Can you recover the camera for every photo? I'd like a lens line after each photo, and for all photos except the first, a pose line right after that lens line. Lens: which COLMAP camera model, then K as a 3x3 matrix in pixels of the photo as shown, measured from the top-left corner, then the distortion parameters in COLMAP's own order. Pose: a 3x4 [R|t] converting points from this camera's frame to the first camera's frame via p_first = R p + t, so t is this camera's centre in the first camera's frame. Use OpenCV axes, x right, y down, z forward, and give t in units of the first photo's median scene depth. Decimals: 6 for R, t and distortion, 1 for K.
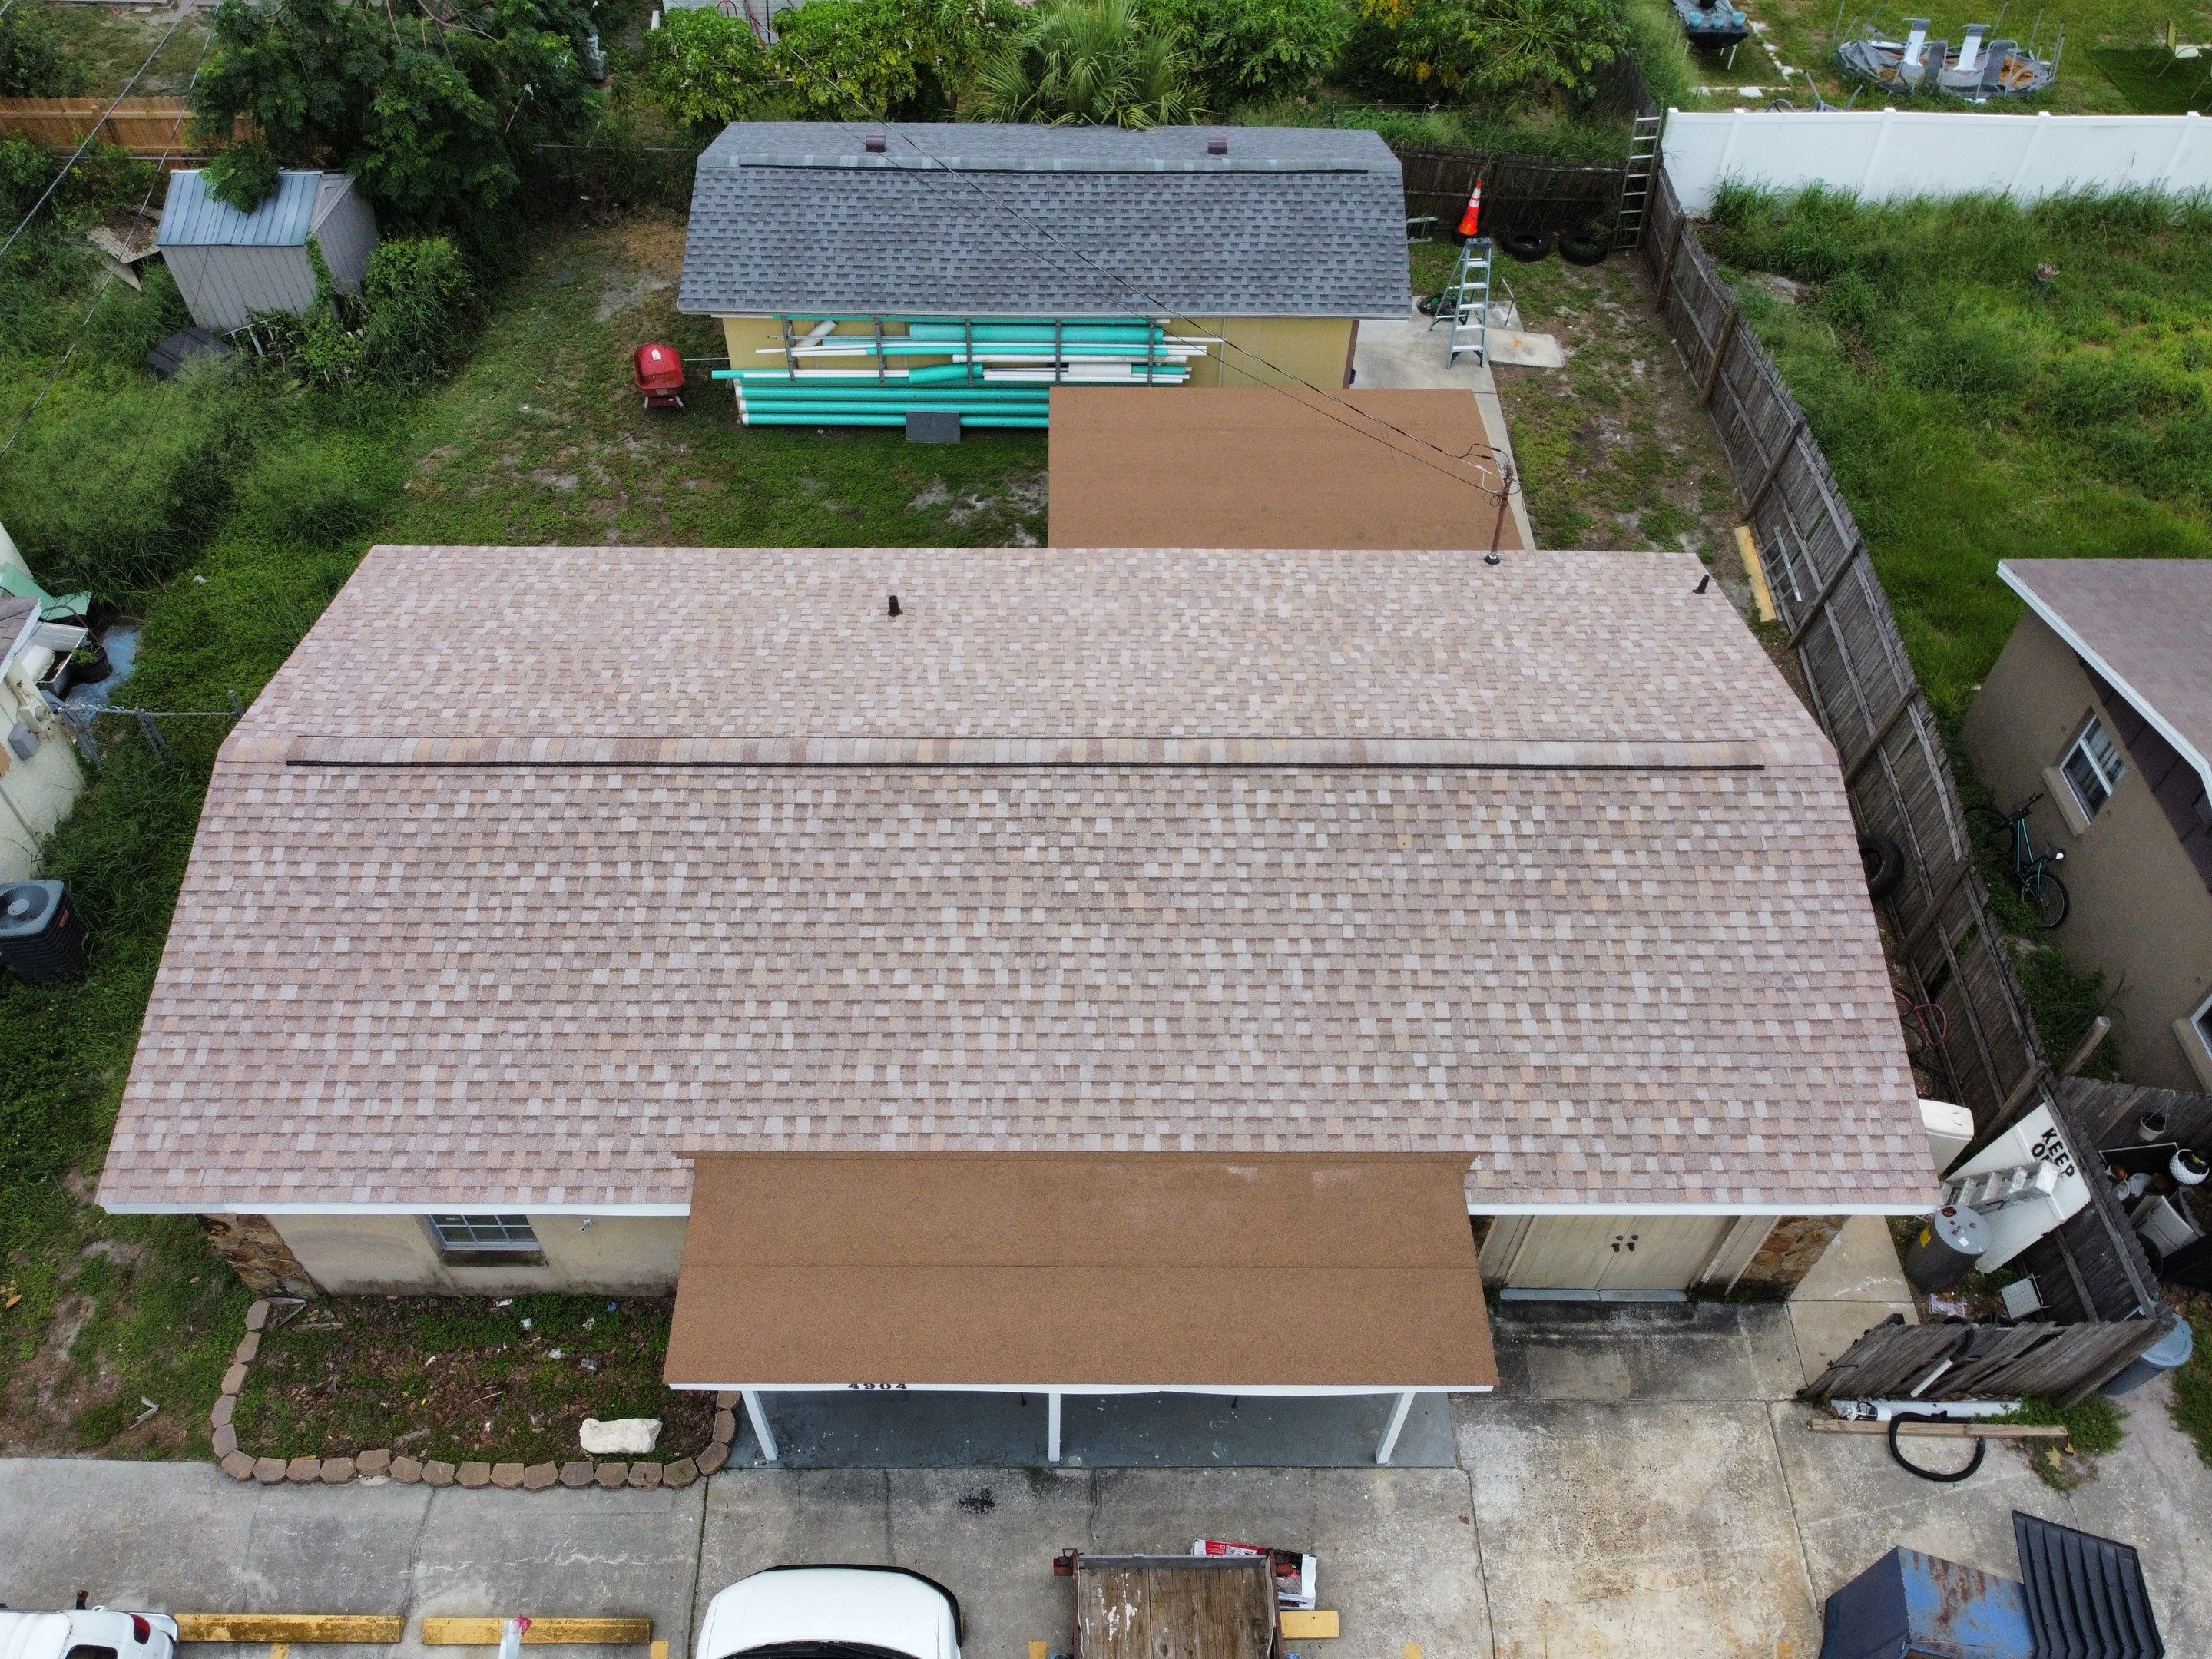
lens RADIAL K [[1686.8, 0, 1070.4], [0, 1686.8, 809.4], [0, 0, 1]] dist [-0.003058, 0.002709]
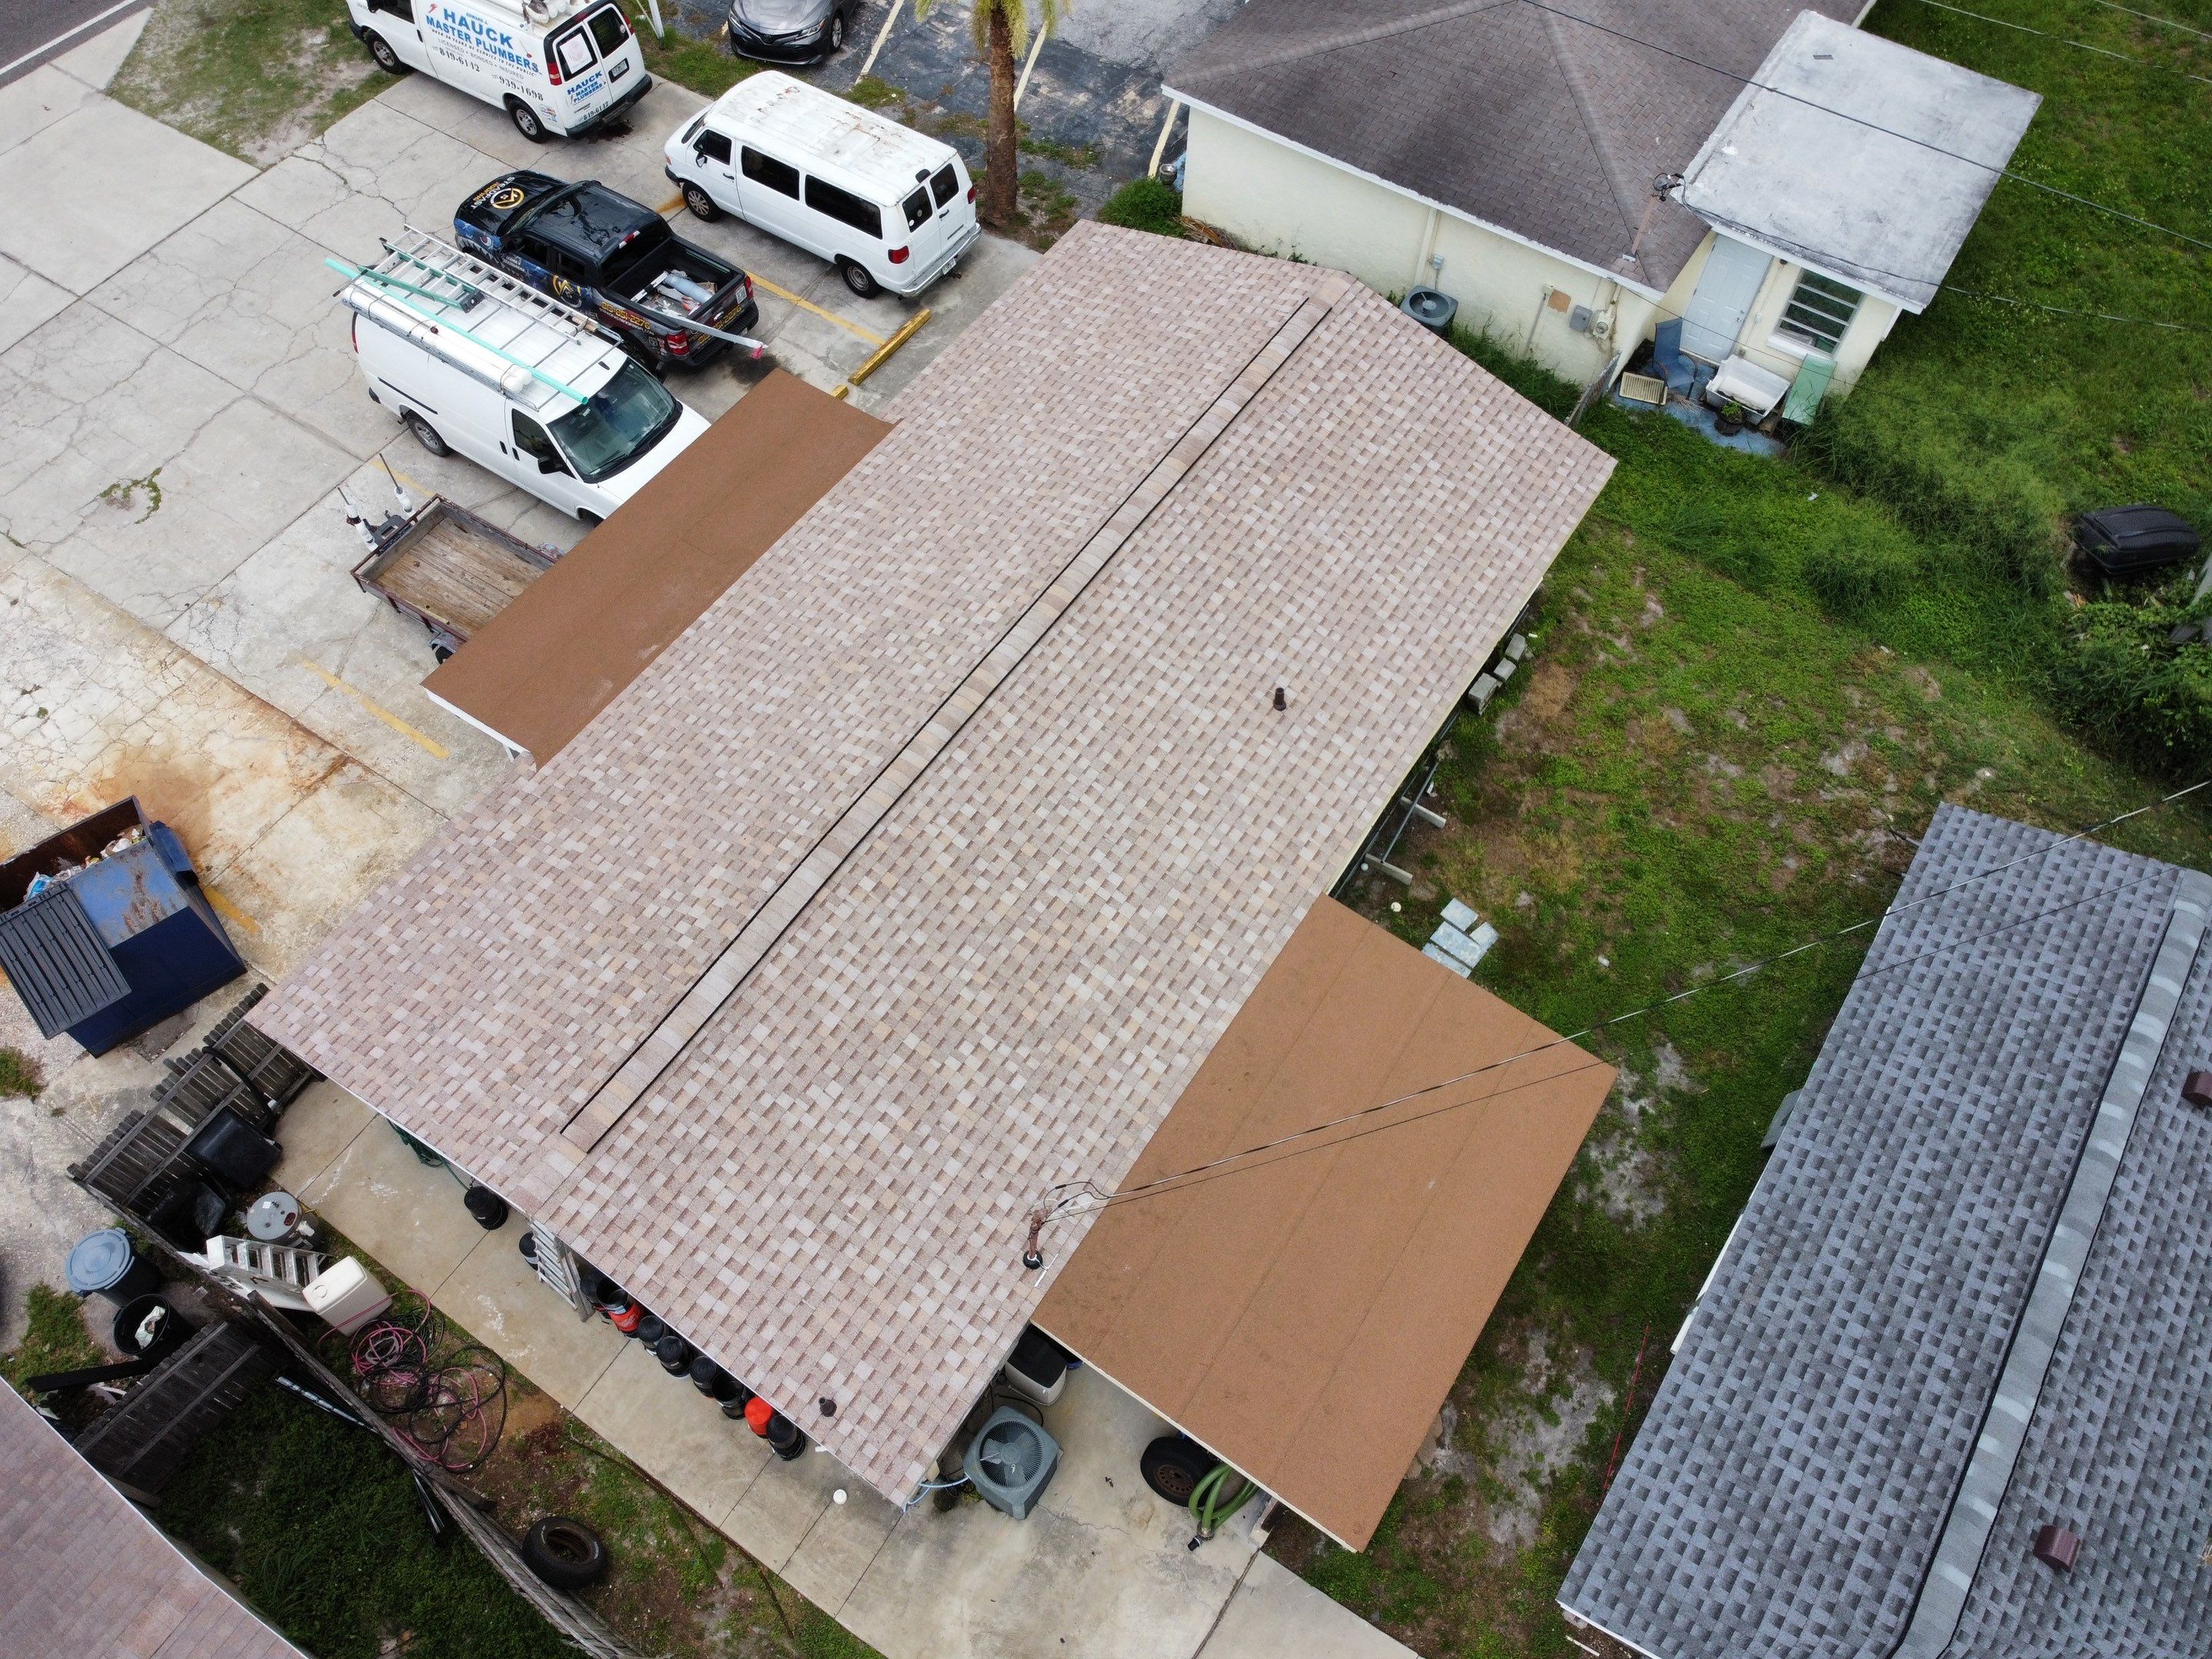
lens RADIAL K [[1686.8, 0, 1075.1], [0, 1686.8, 794.2], [0, 0, 1]] dist [-0.003058, 0.002709]
pose [[-0.559111, 0.683678, -0.469020, 0.582853], [-0.637166, 0.007638, 0.770688, -0.989182], [0.530485, 0.729744, 0.431346, 0.610979]]
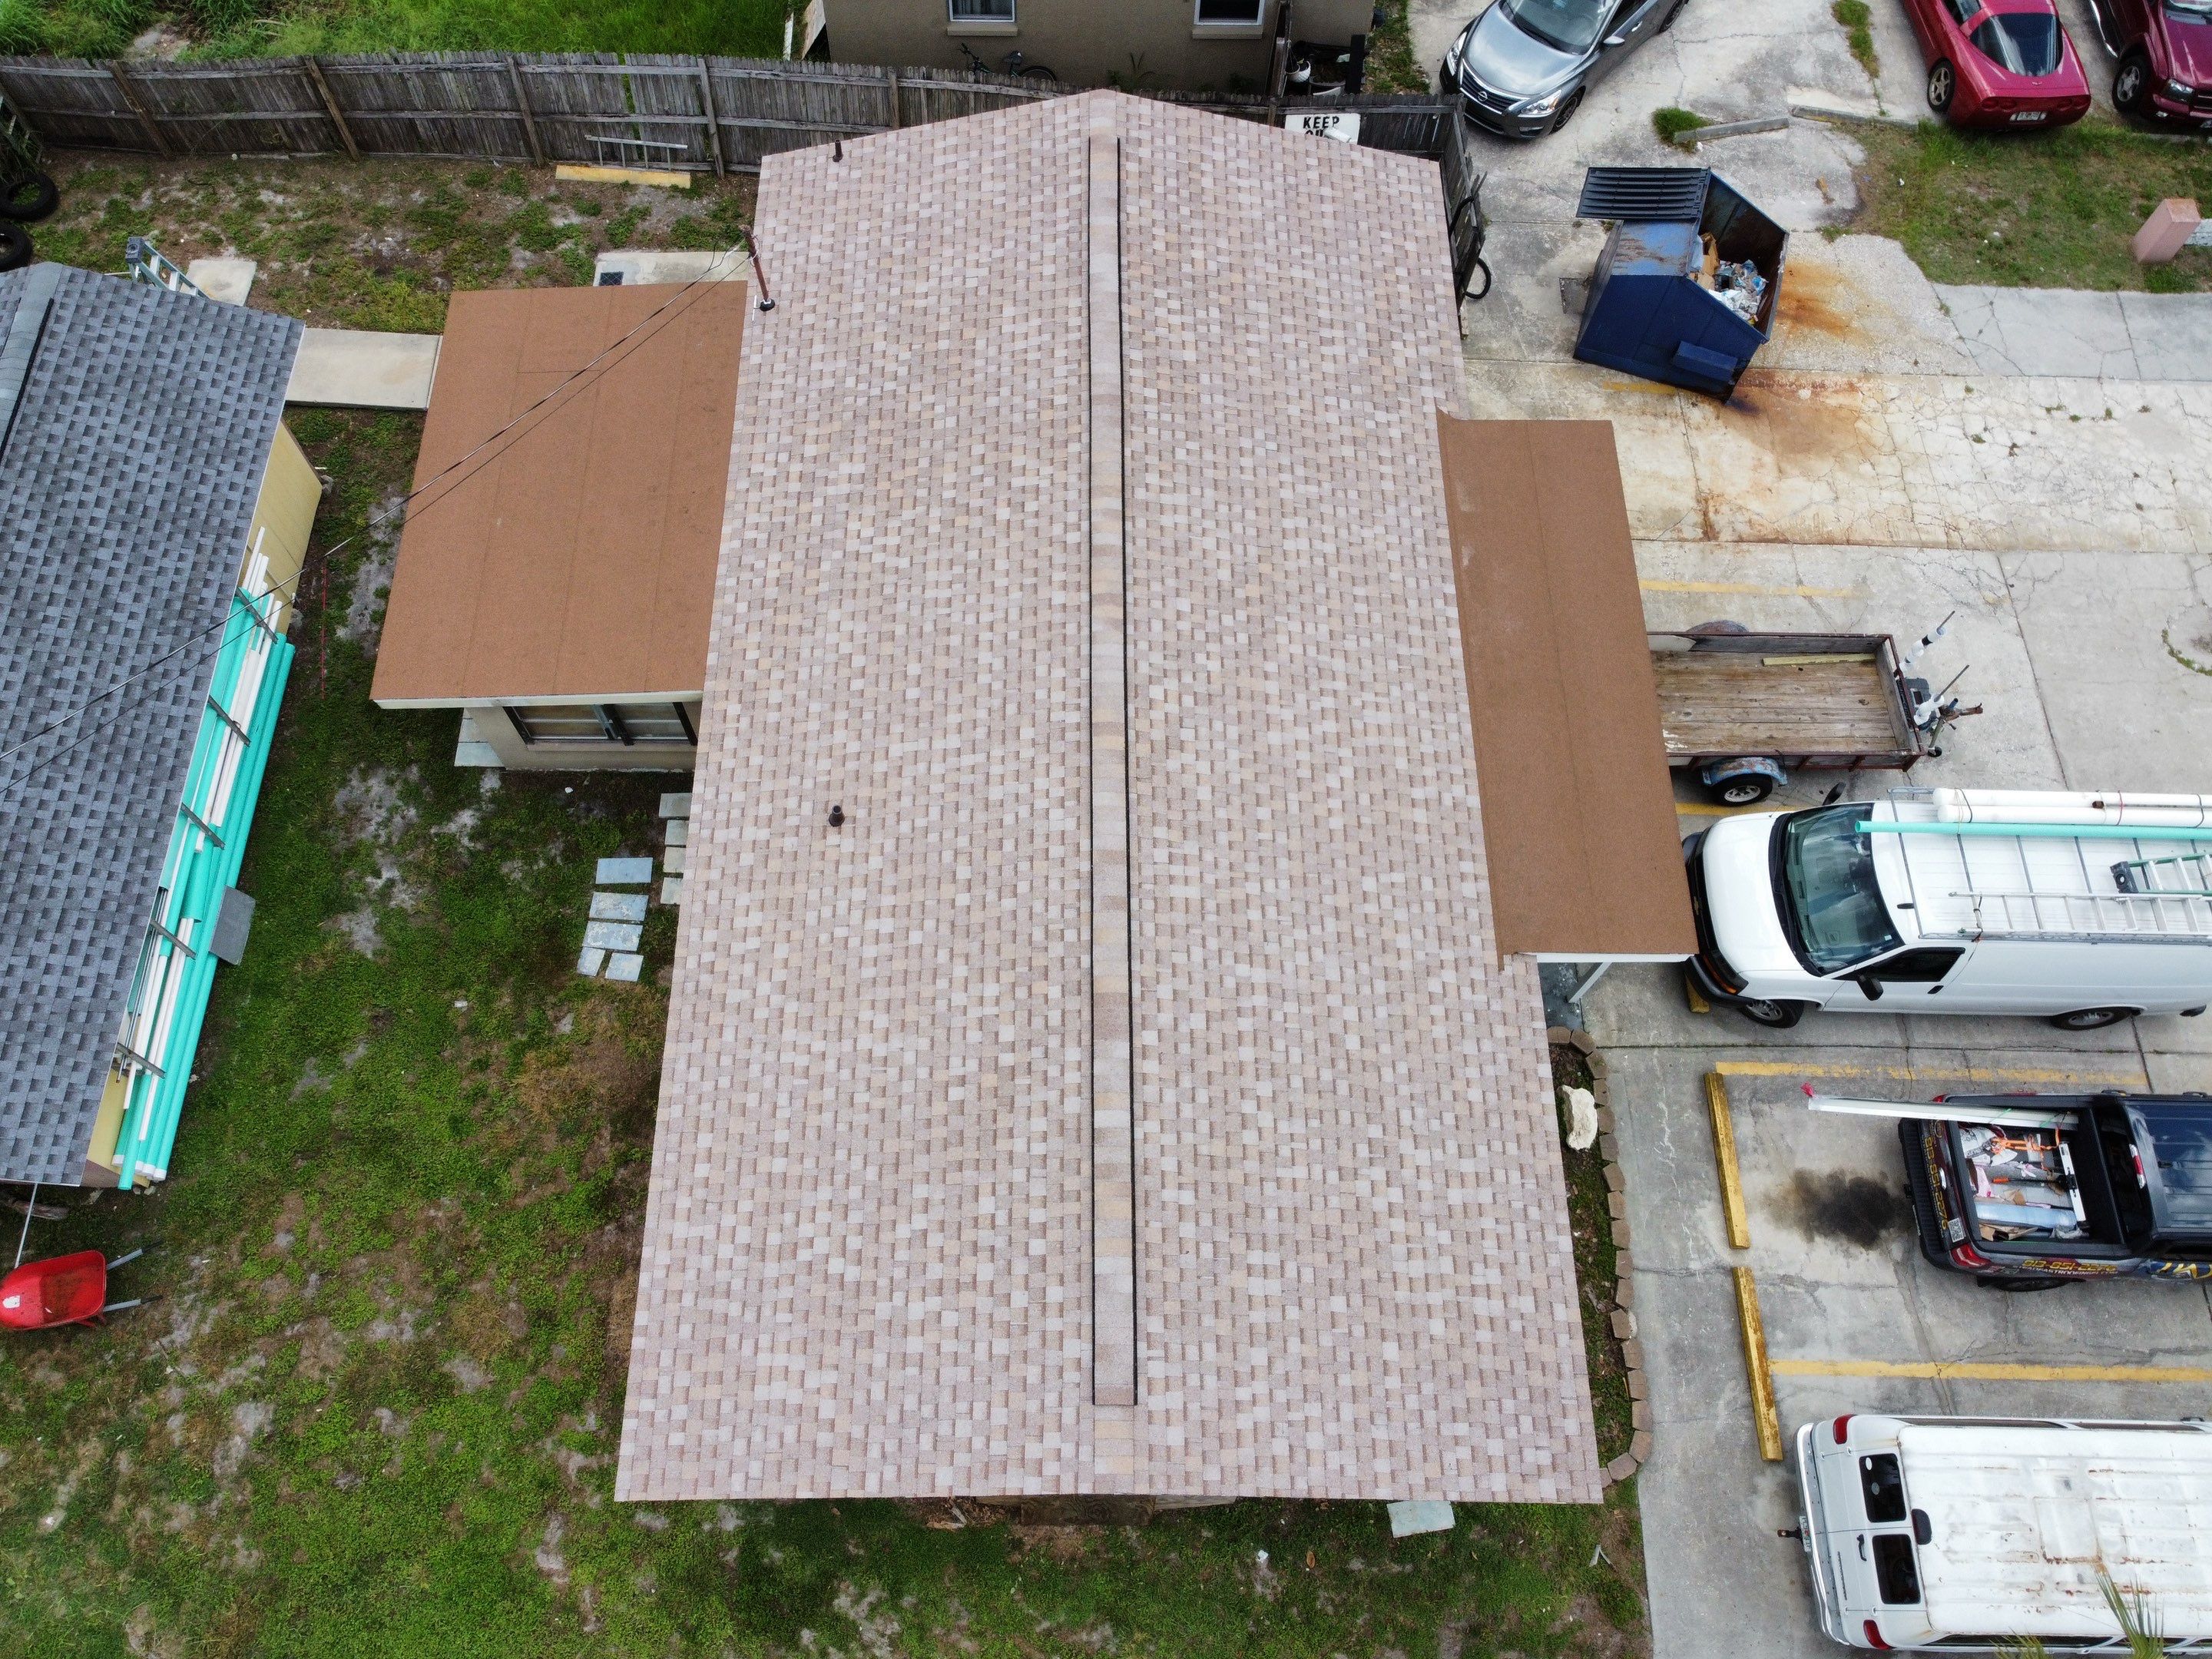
lens RADIAL K [[1686.8, 0, 1092.7], [0, 1686.8, 808.4], [0, 0, 1]] dist [-0.003058, 0.002709]
pose [[-0.001826, -0.908171, 0.418595, -0.560604], [0.738370, 0.281074, 0.613031, -0.671142], [-0.674394, 0.310197, 0.670053, 0.350418]]
